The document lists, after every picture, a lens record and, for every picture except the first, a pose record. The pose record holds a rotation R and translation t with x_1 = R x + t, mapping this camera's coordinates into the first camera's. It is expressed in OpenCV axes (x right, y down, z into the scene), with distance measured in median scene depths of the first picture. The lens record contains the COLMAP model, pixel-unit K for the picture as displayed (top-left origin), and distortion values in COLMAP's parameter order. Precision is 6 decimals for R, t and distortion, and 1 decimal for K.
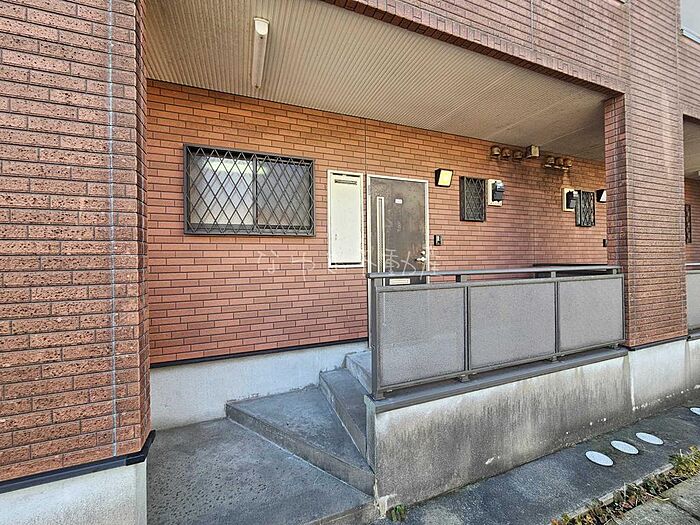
lens RADIAL K [[288.5, 0, 353.8], [0, 288.5, 258.8], [0, 0, 1]] dist [0.000409, 0.000259]
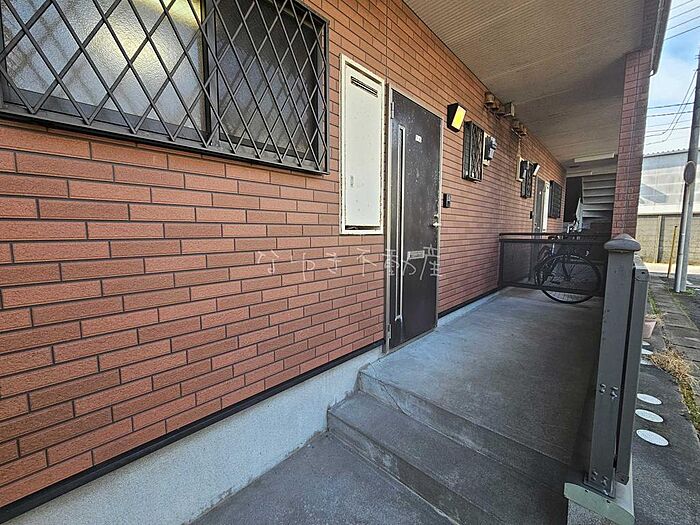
lens RADIAL K [[288.5, 0, 353.8], [0, 288.5, 258.8], [0, 0, 1]] dist [0.000409, 0.000259]
pose [[0.905457, -0.028254, 0.423497, -0.312080], [-0.012965, 0.995475, 0.094135, 0.025529], [-0.424240, -0.090726, 0.900993, 0.463564]]
